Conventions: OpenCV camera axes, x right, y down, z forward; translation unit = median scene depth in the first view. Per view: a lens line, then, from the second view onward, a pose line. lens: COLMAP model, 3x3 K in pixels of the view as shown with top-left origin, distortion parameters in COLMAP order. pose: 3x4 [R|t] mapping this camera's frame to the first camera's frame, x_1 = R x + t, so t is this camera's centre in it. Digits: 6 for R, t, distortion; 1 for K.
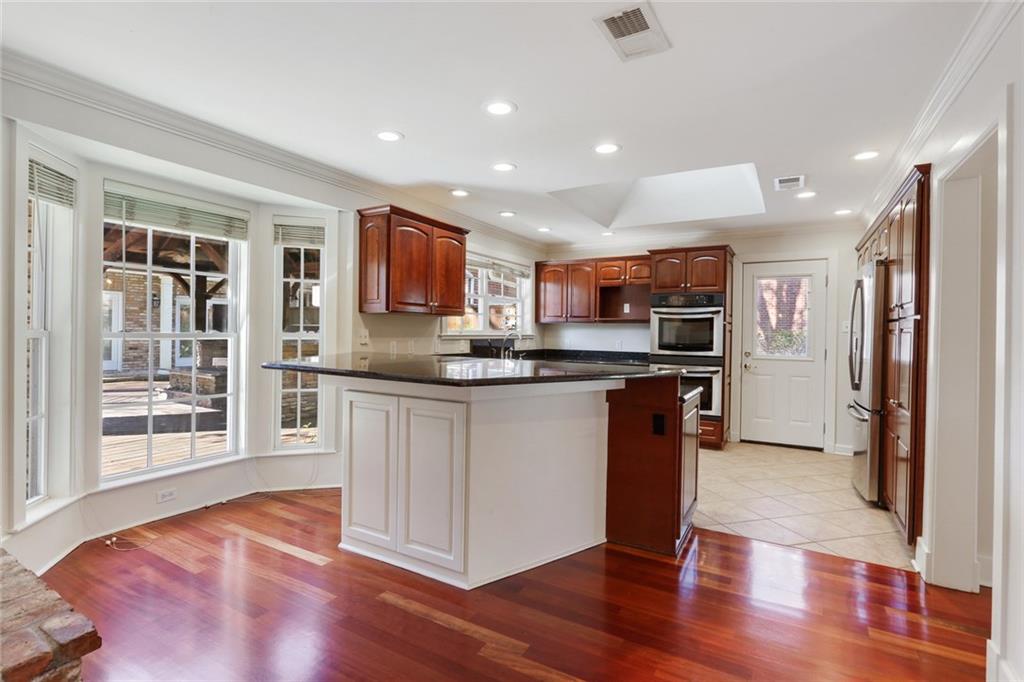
lens RADIAL K [[482.9, 0, 510.5], [0, 482.9, 332.6], [0, 0, 1]] dist [-0.002875, -0.000168]
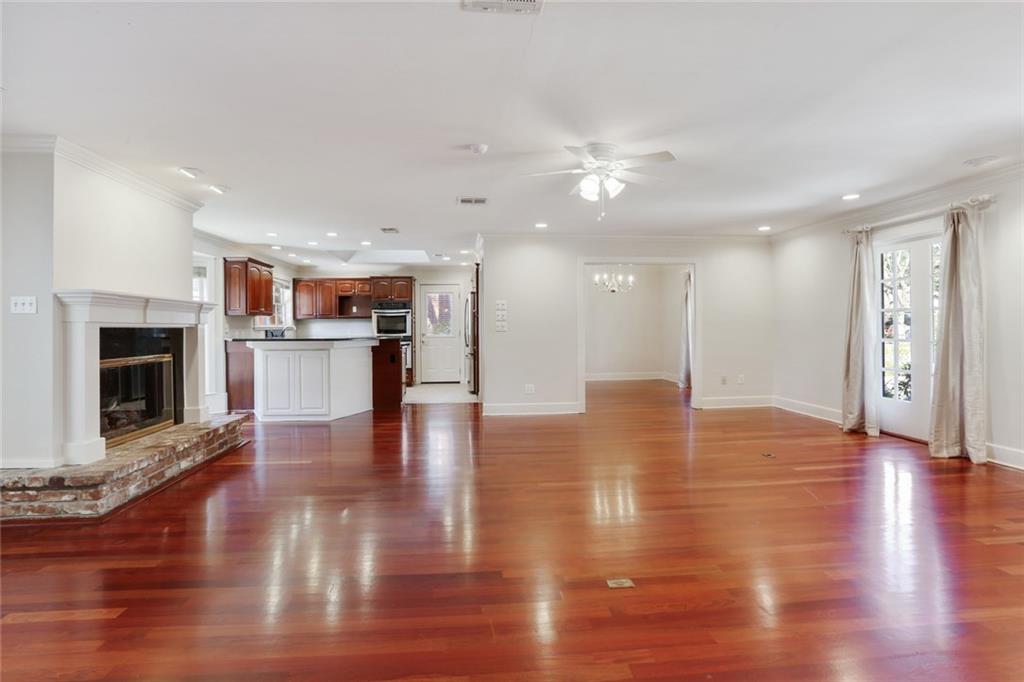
lens RADIAL K [[537.0, 0, 508.5], [0, 537.0, 331.3], [0, 0, 1]] dist [-0.019028, 0.001189]
pose [[0.815730, -0.026755, 0.577814, -0.442794], [0.023008, 0.999640, 0.013806, 0.011396], [-0.577975, 0.002032, 0.816052, -0.890202]]
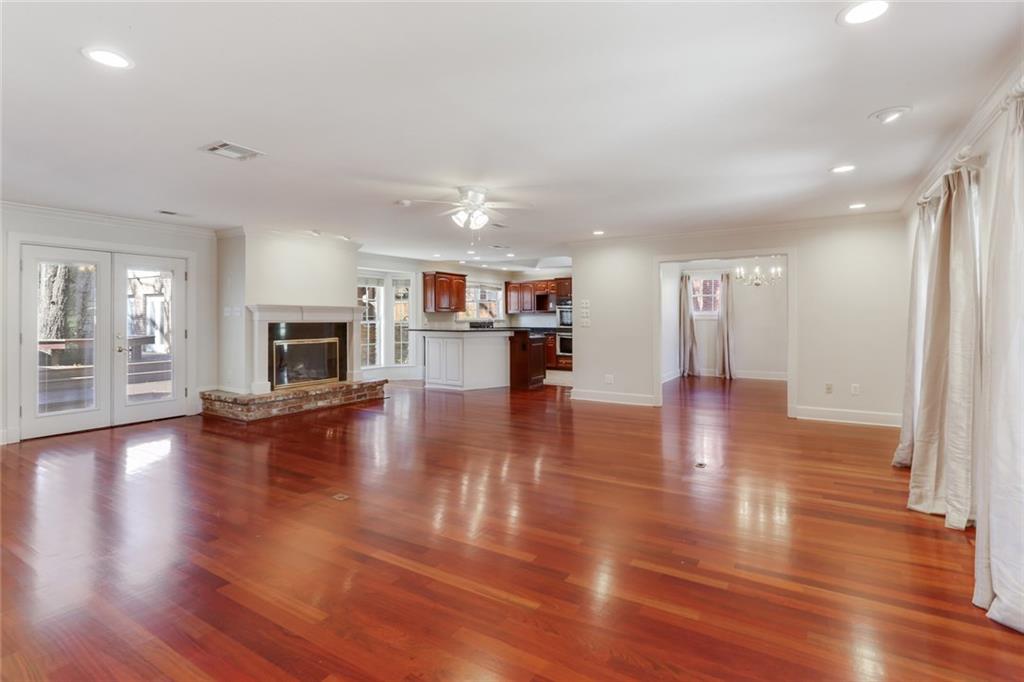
lens RADIAL K [[515.7, 0, 516.5], [0, 515.7, 319.3], [0, 0, 1]] dist [-0.002651, -0.000224]
pose [[0.999239, -0.018356, -0.034410, 0.201294], [0.018354, 0.999831, -0.000380, 0.005441], [0.034411, -0.000251, 0.999408, -1.275051]]
